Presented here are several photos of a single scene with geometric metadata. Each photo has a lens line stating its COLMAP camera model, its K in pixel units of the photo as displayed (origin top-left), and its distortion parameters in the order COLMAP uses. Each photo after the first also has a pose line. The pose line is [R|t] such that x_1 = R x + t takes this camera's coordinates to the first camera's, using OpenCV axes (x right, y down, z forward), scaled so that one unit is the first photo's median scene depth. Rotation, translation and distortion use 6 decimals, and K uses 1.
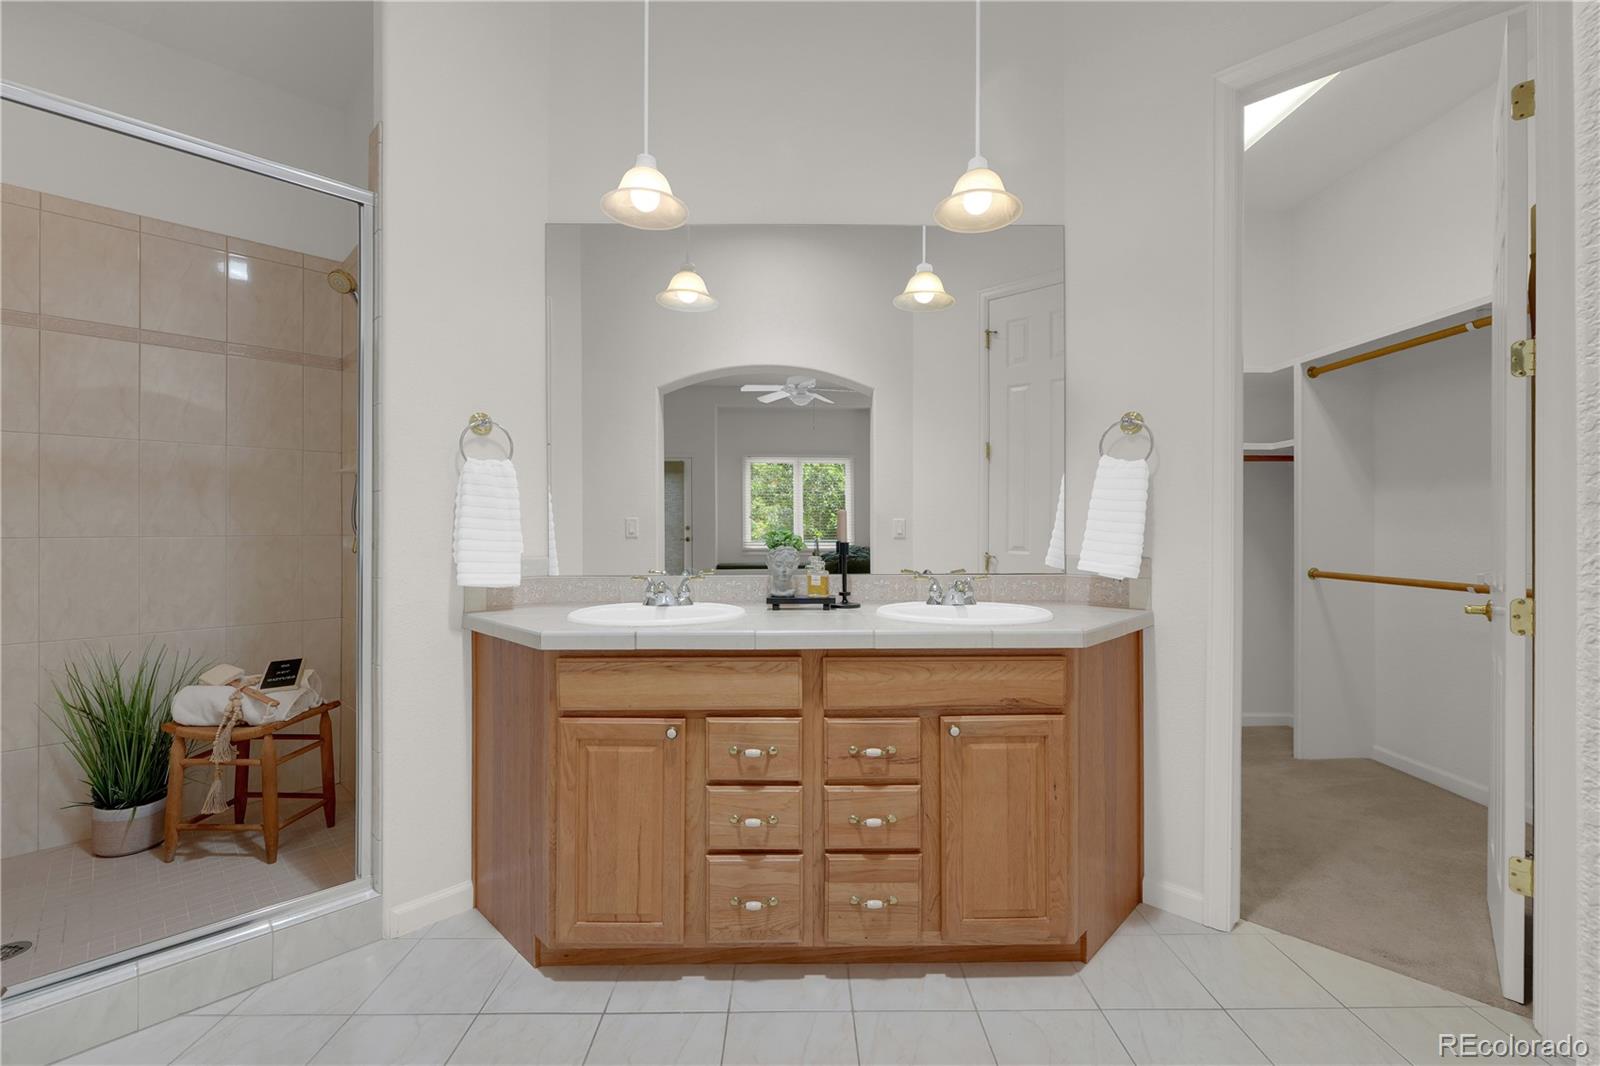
lens RADIAL K [[675.1, 0, 802.7], [0, 675.1, 528.5], [0, 0, 1]] dist [0.000299, 0.000209]
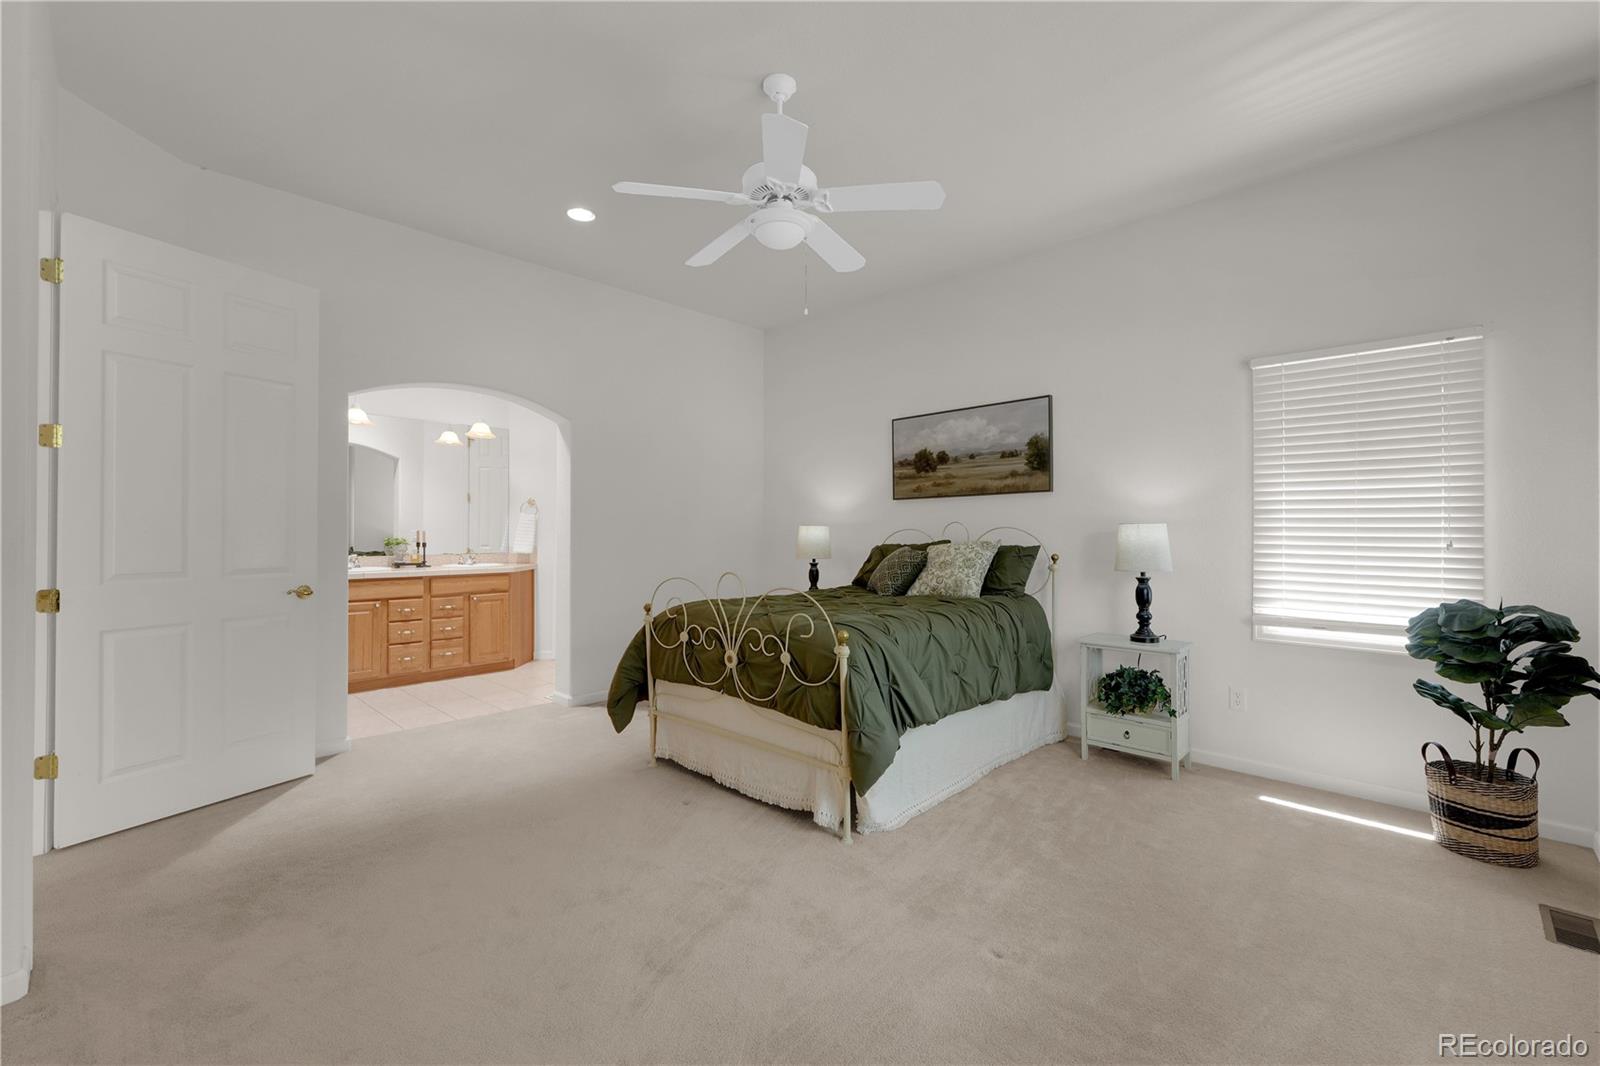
lens RADIAL K [[675.1, 0, 802.7], [0, 675.1, 528.5], [0, 0, 1]] dist [0.000299, 0.000209]
pose [[0.702952, 0.004841, 0.711220, -0.986643], [-0.002198, 0.999987, -0.004634, -0.031919], [-0.711234, 0.001695, 0.702954, -2.433004]]
